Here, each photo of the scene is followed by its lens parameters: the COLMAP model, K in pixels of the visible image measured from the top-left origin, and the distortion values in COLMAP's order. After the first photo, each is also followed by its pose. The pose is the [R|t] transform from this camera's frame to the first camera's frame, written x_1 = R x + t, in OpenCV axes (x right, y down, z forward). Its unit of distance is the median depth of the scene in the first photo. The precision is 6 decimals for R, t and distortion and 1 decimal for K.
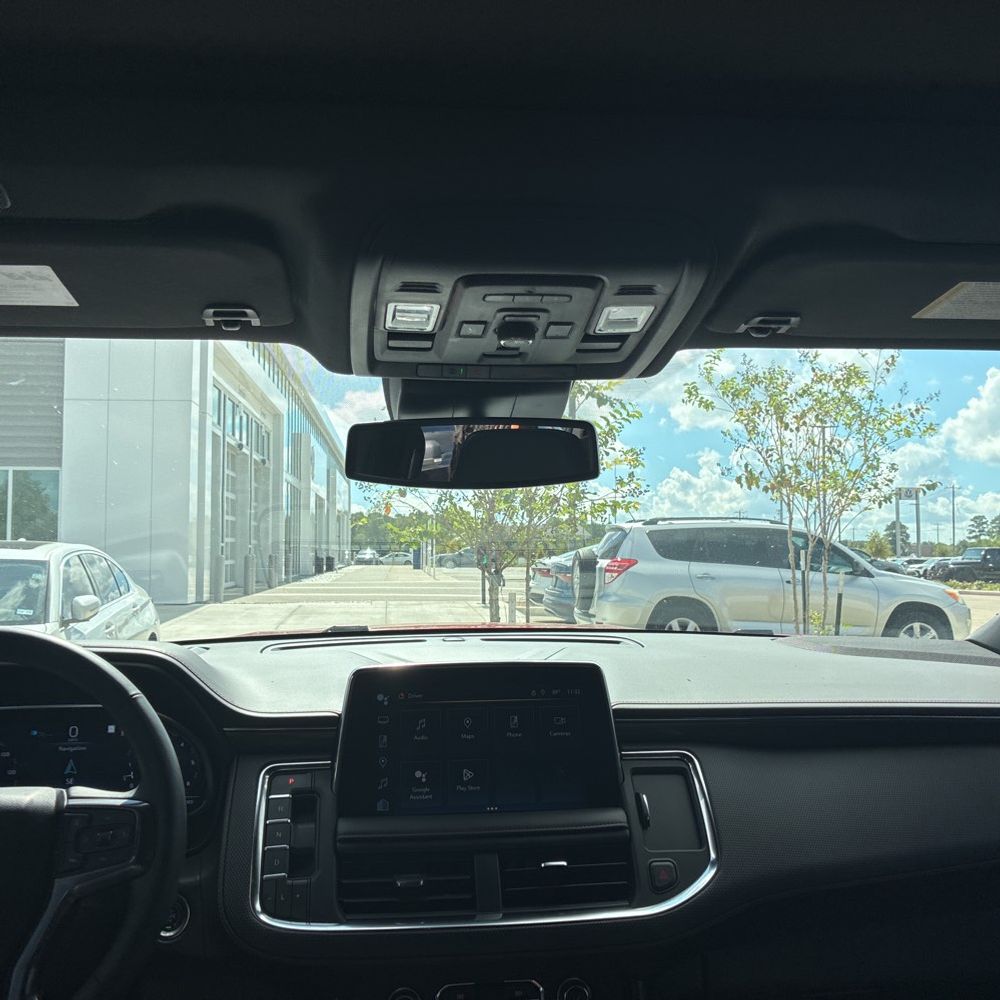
lens RADIAL K [[1048.2, 0, 496.1], [0, 1048.2, 480.4], [0, 0, 1]] dist [0.035879, -0.020512]
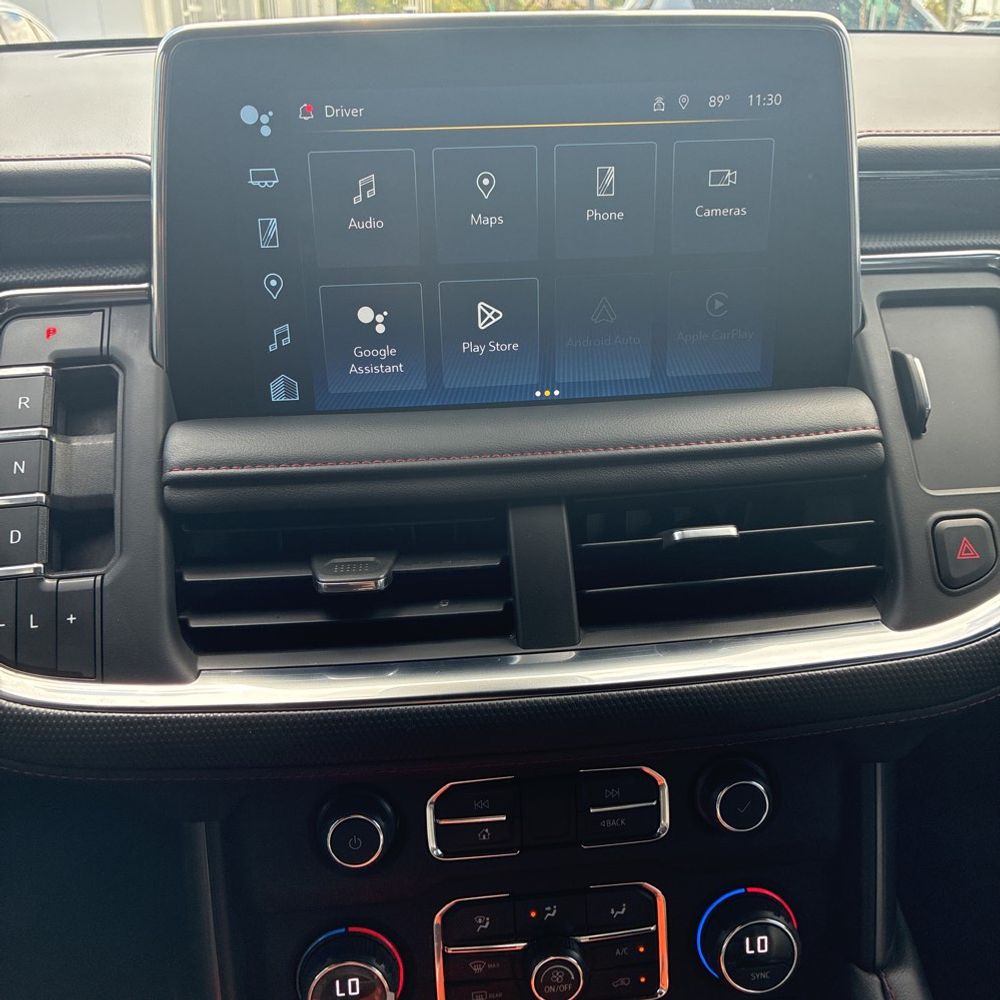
lens RADIAL K [[1073.2, 0, 504.8], [0, 1073.2, 509.3], [0, 0, 1]] dist [0.122010, -0.409085]
pose [[0.999975, -0.006998, -0.000298, -0.021028], [0.006316, 0.882444, 0.470374, 0.150477], [-0.003028, -0.470365, 0.882467, 0.598054]]
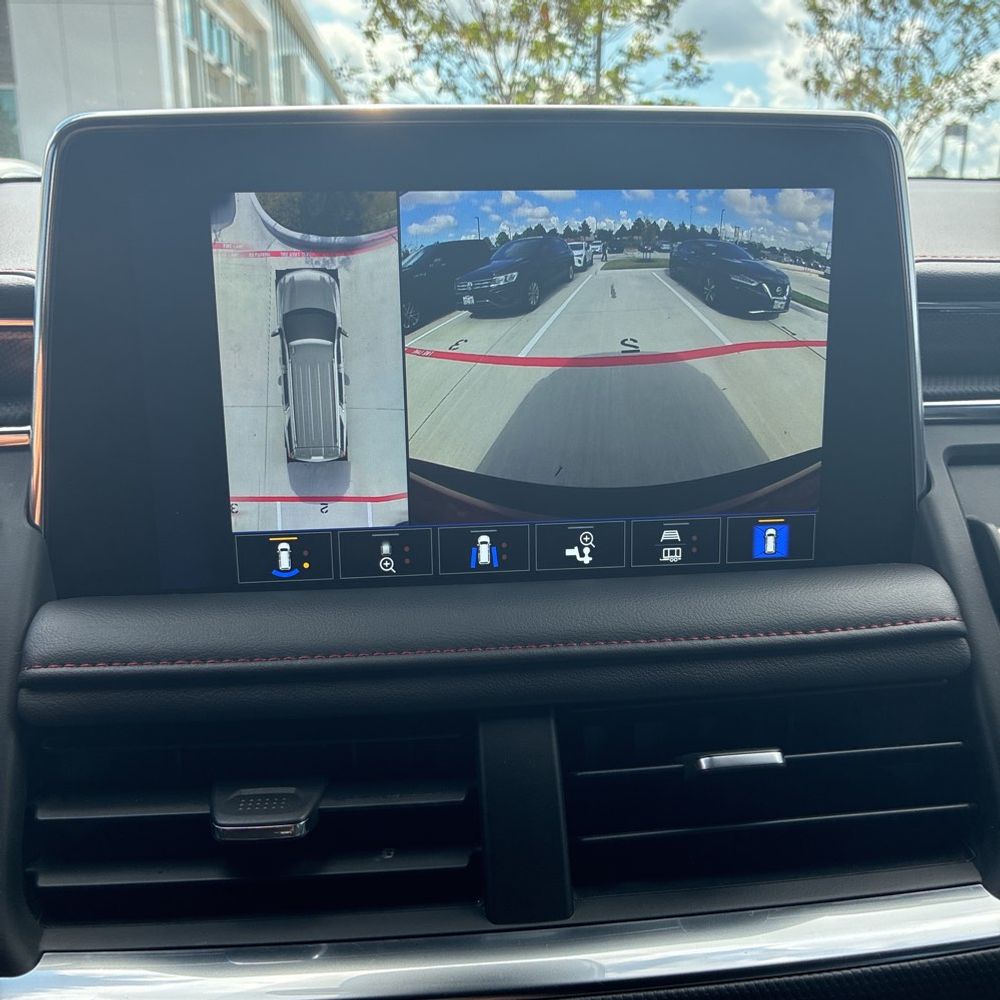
lens RADIAL K [[1048.2, 0, 496.1], [0, 1048.2, 480.4], [0, 0, 1]] dist [0.035879, -0.020512]
pose [[0.999926, 0.004446, -0.011367, -0.011851], [-0.000570, 0.947286, 0.320389, 0.179847], [0.012192, -0.320359, 0.947218, 0.693052]]
